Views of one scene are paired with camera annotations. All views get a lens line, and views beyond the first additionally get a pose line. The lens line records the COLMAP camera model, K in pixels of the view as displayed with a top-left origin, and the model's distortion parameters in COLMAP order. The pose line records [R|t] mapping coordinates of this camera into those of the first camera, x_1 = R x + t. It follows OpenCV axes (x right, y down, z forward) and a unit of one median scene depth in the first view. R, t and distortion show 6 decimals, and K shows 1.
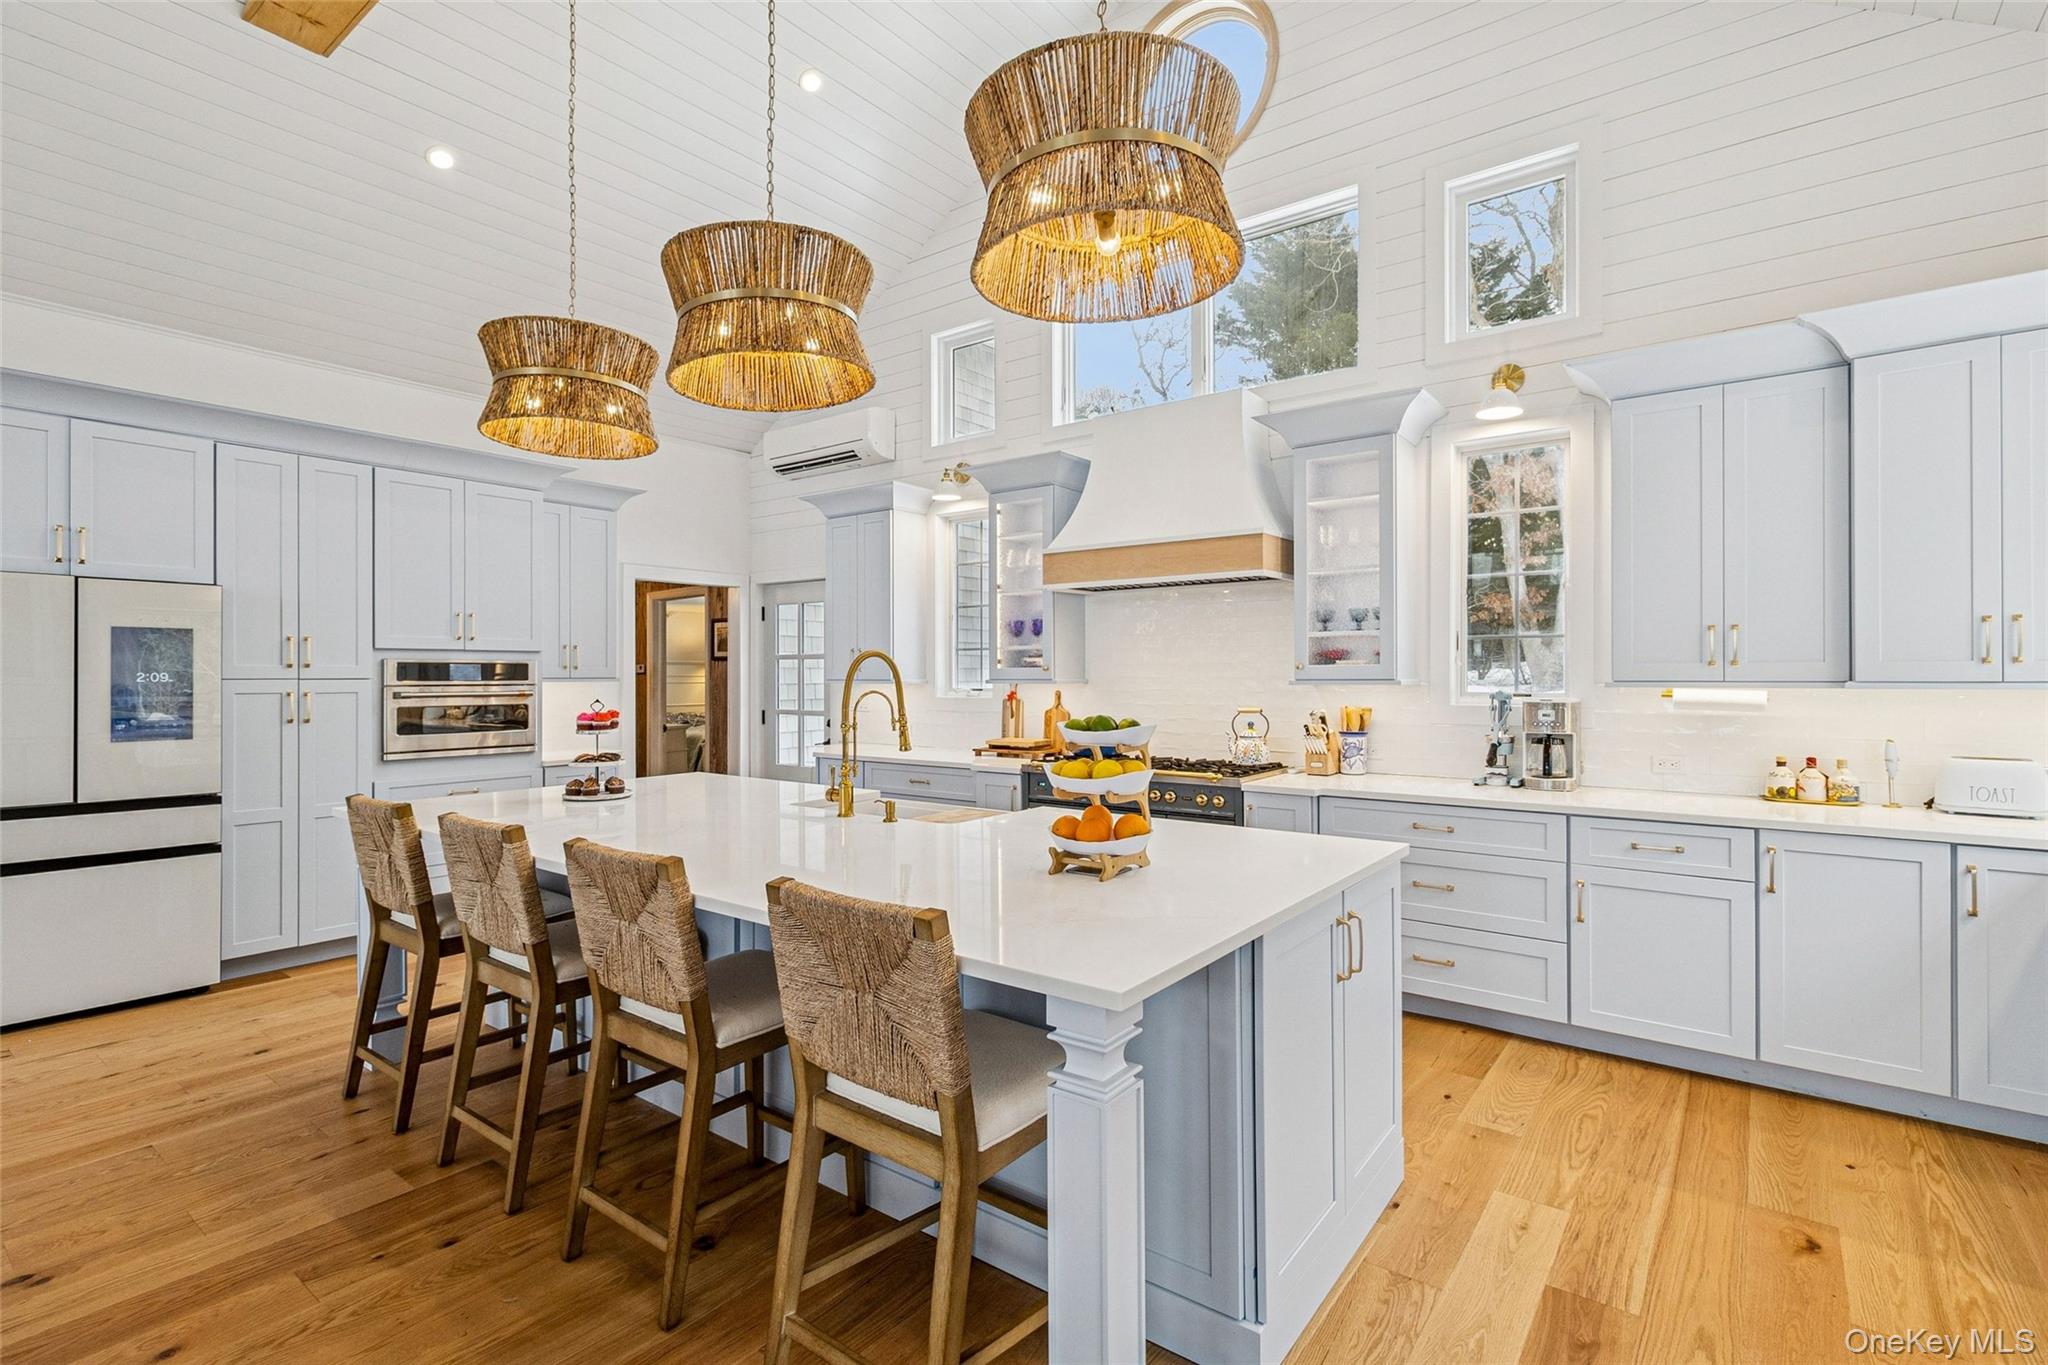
lens RADIAL K [[953.0, 0, 1028.6], [0, 953.0, 671.4], [0, 0, 1]] dist [0.002499, 0.000435]
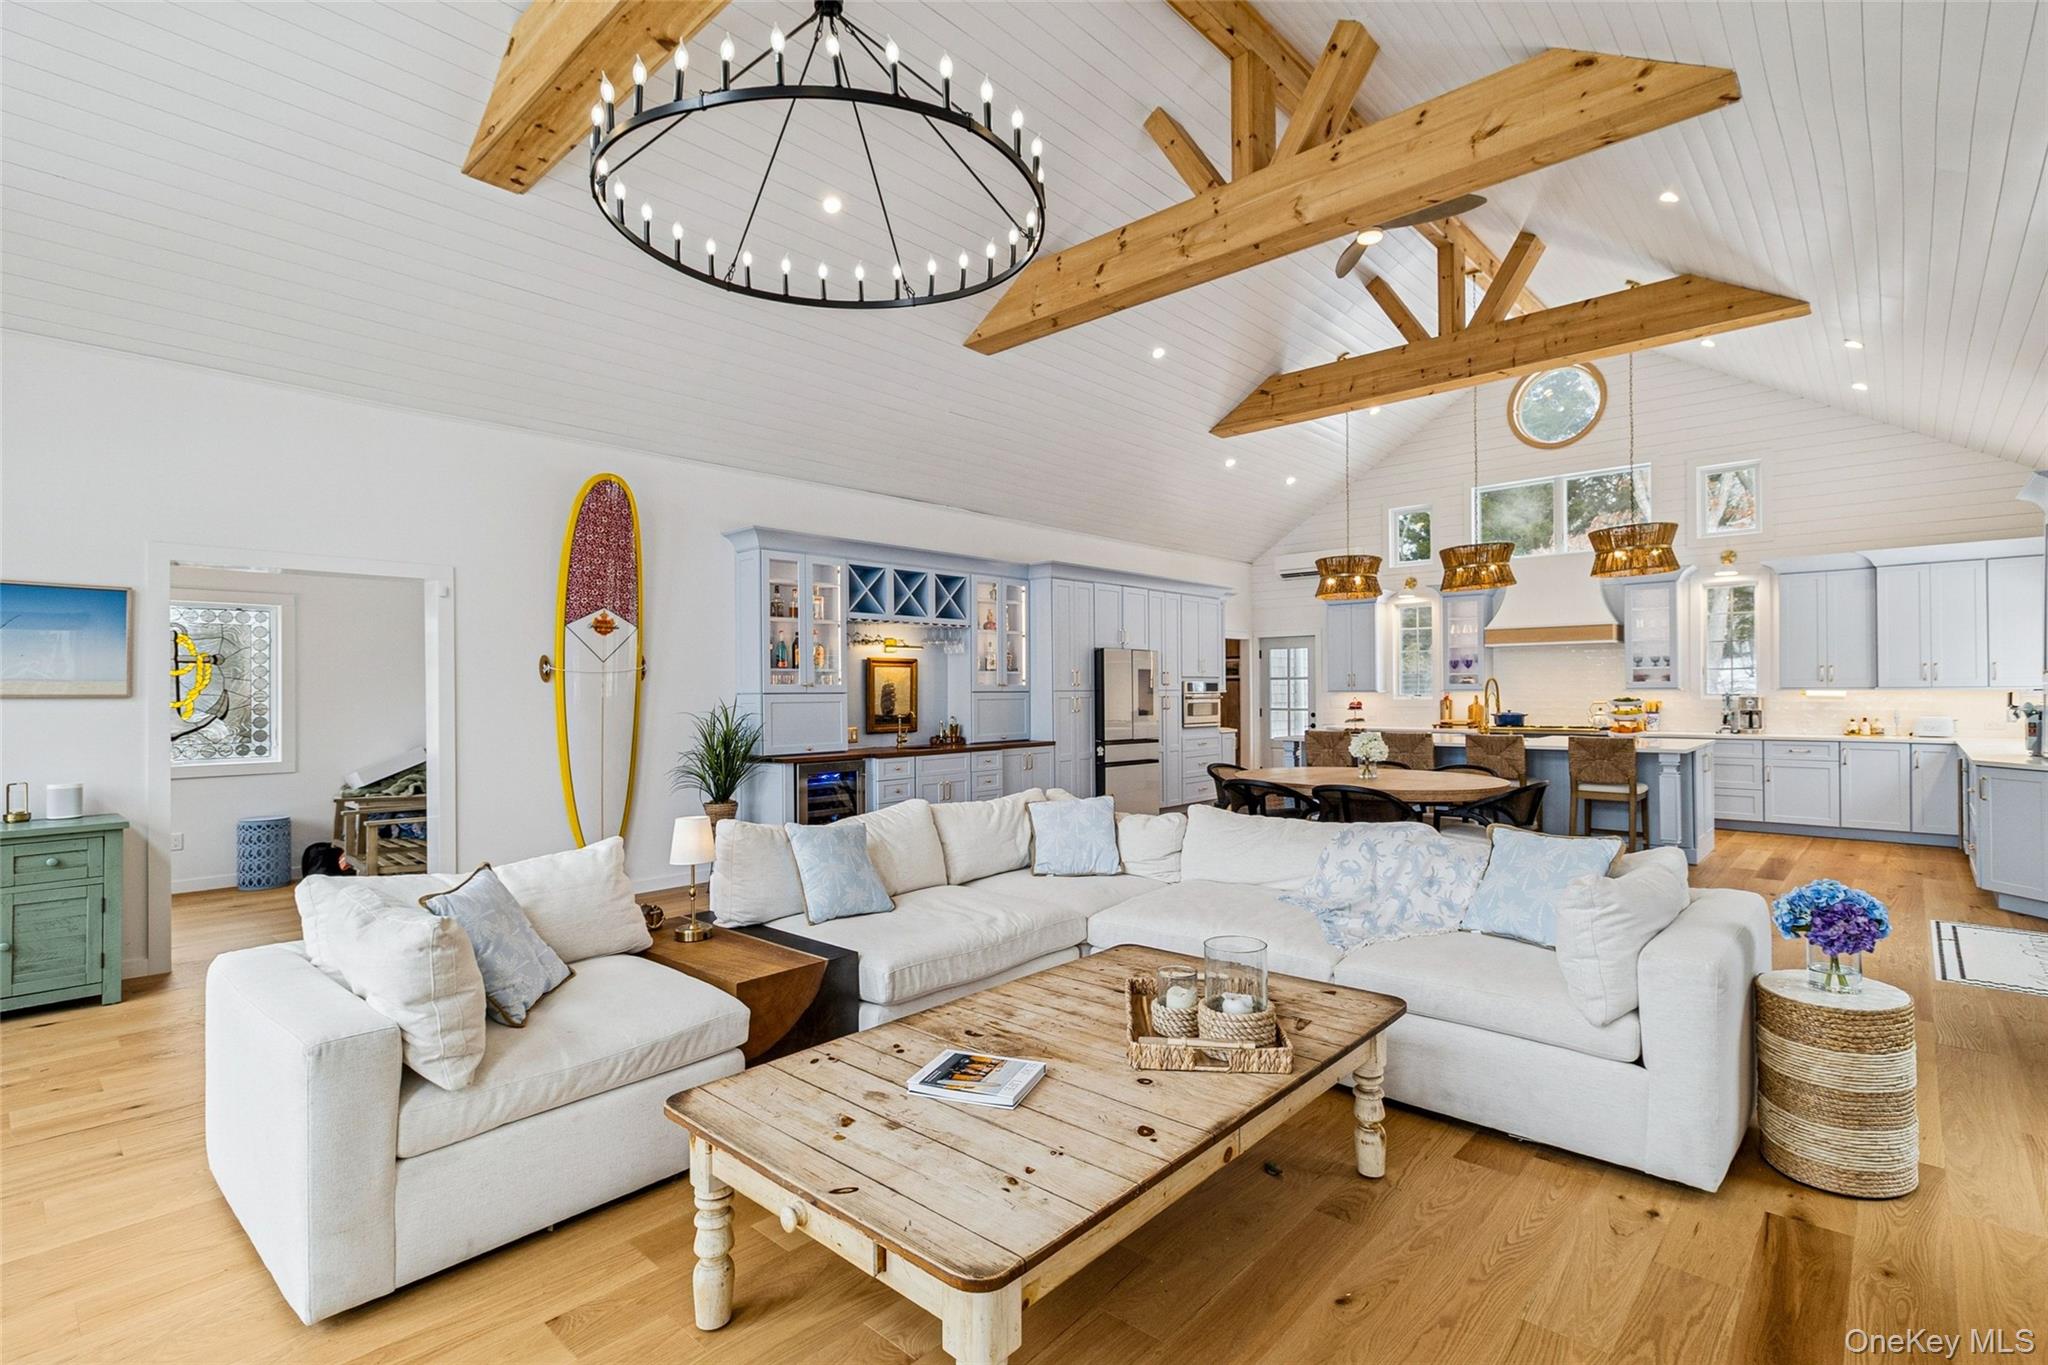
lens RADIAL K [[953.0, 0, 1034.6], [0, 953.0, 685.6], [0, 0, 1]] dist [0.002499, 0.000435]
pose [[0.996212, -0.004990, -0.086812, -0.991335], [0.004863, 0.999987, -0.001675, -0.001198], [0.086819, 0.001247, 0.996223, -1.474025]]
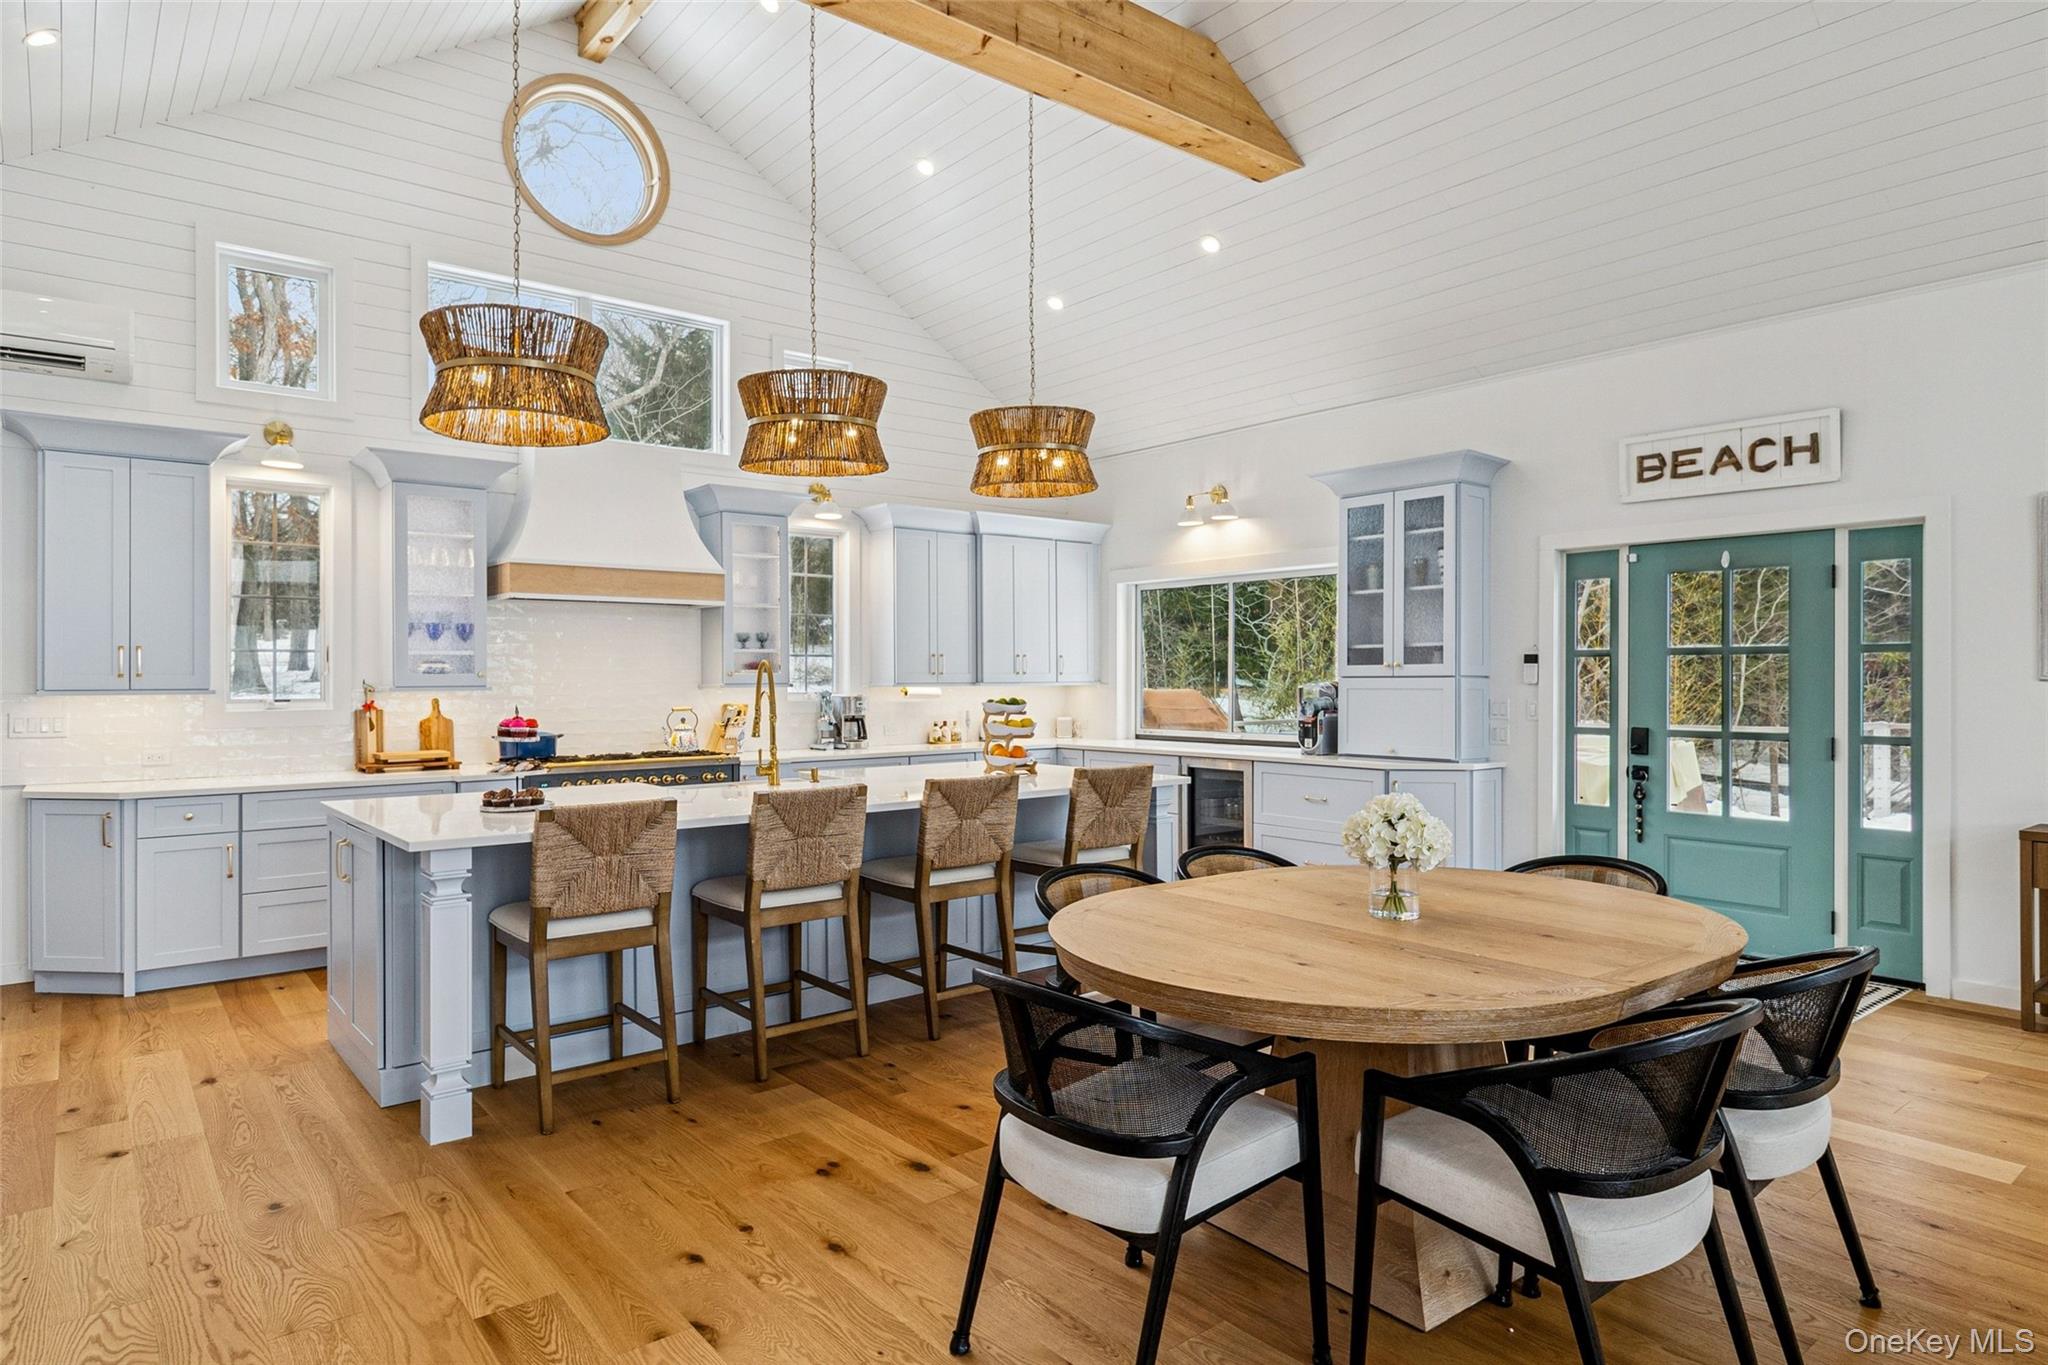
lens RADIAL K [[1172.0, 0, 1029.8], [0, 1172.0, 674.7], [0, 0, 1]] dist [-0.003449, -0.002171]
pose [[0.232568, 0.005267, 0.972566, -1.336229], [0.002002, 0.999981, -0.005894, 0.006571], [-0.972578, 0.003318, 0.232553, 0.216556]]
